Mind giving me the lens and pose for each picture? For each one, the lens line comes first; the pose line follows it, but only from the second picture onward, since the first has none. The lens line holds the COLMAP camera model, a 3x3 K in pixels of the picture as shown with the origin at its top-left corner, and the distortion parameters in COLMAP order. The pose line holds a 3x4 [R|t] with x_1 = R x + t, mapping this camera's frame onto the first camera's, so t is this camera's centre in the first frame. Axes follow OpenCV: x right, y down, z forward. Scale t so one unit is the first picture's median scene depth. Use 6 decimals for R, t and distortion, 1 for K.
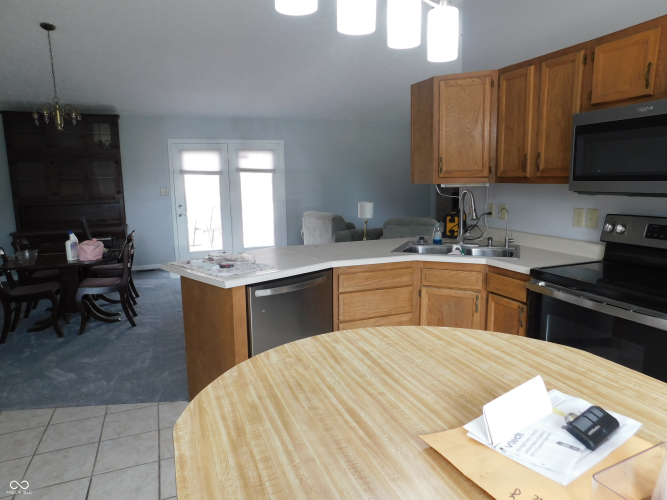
lens RADIAL K [[436.3, 0, 333.5], [0, 436.3, 250.0], [0, 0, 1]] dist [-0.083705, 0.068988]
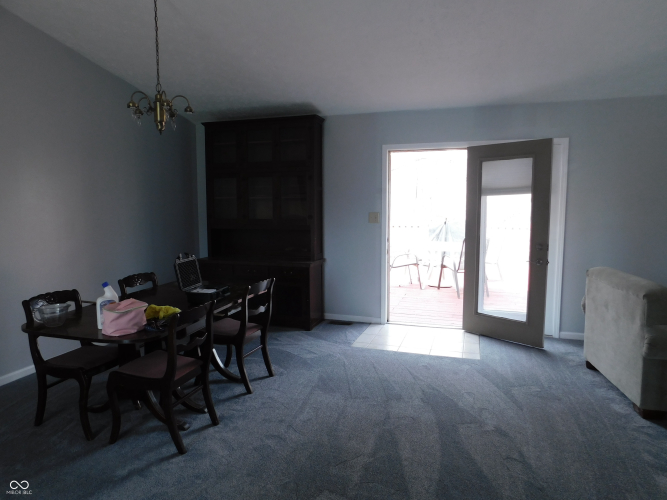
lens RADIAL K [[436.3, 0, 333.5], [0, 436.3, 250.0], [0, 0, 1]] dist [-0.083705, 0.068988]
pose [[0.763378, 0.079223, -0.641075, 0.027873], [-0.108305, 0.994099, -0.006119, -0.077700], [0.636808, 0.074103, 0.767454, 0.449902]]
